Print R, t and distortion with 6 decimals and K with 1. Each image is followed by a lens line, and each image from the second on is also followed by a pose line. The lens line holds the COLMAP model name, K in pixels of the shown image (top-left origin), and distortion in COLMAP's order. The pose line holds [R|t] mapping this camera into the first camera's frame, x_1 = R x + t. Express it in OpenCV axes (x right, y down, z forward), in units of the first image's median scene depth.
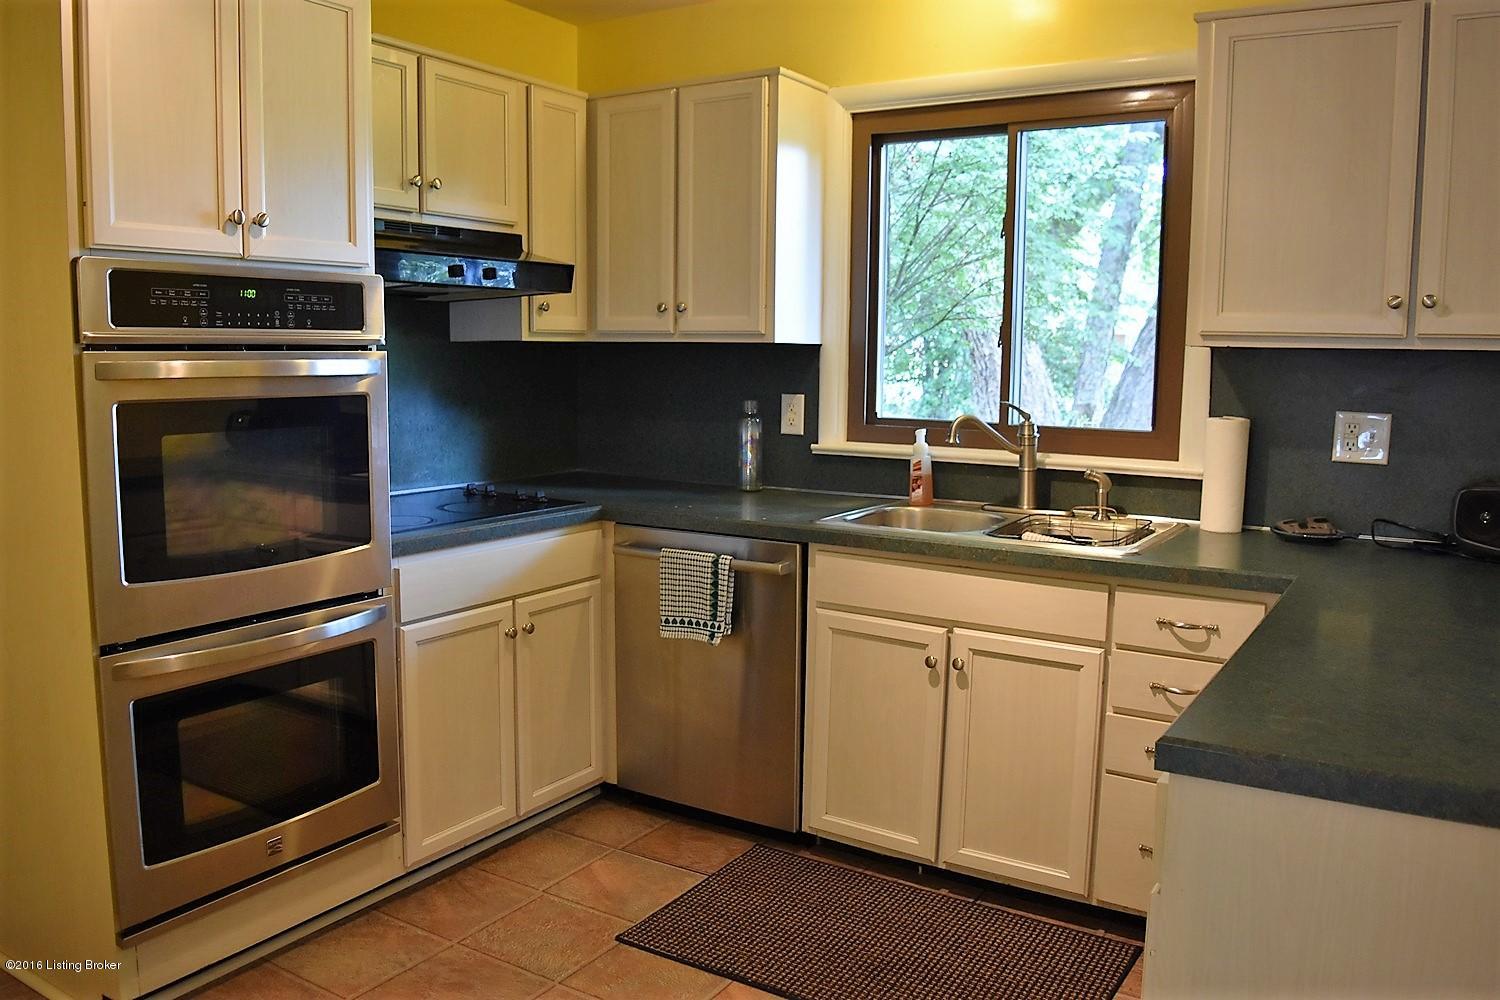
lens RADIAL K [[1196.7, 0, 750.0], [0, 1196.7, 500.0], [0, 0, 1]] dist [-0.068334, 0.001743]
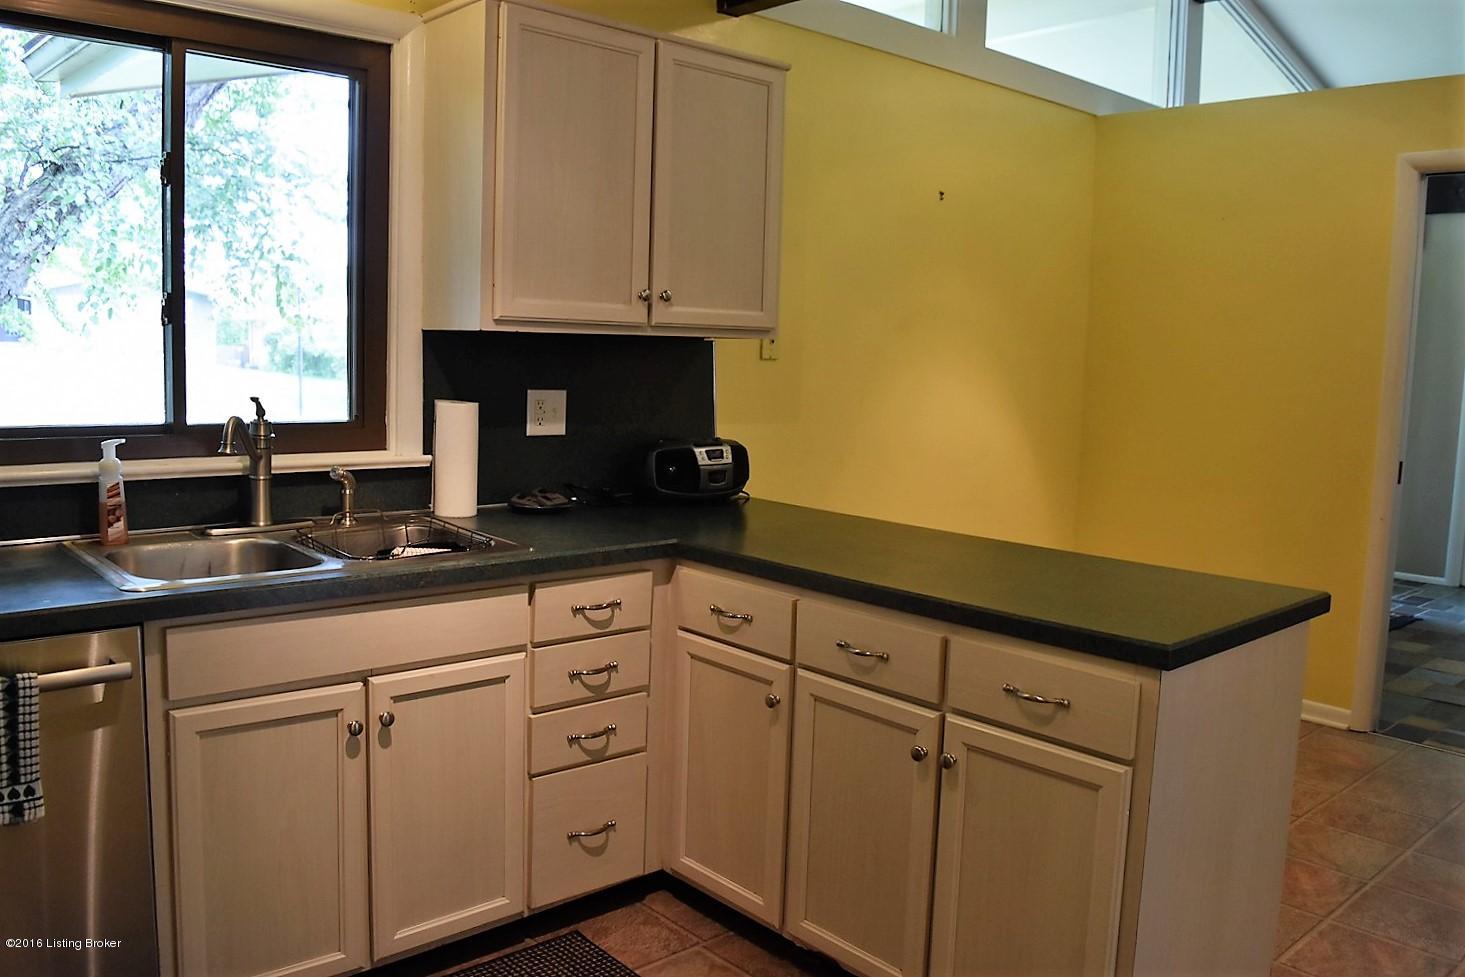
lens RADIAL K [[1168.8, 0, 732.5], [0, 1168.8, 488.5], [0, 0, 1]] dist [-0.068334, 0.001743]
pose [[0.283002, -0.120668, 0.951498, -0.459199], [0.092581, 0.990858, 0.098124, -0.070119], [-0.954641, 0.060321, 0.291586, 0.489701]]
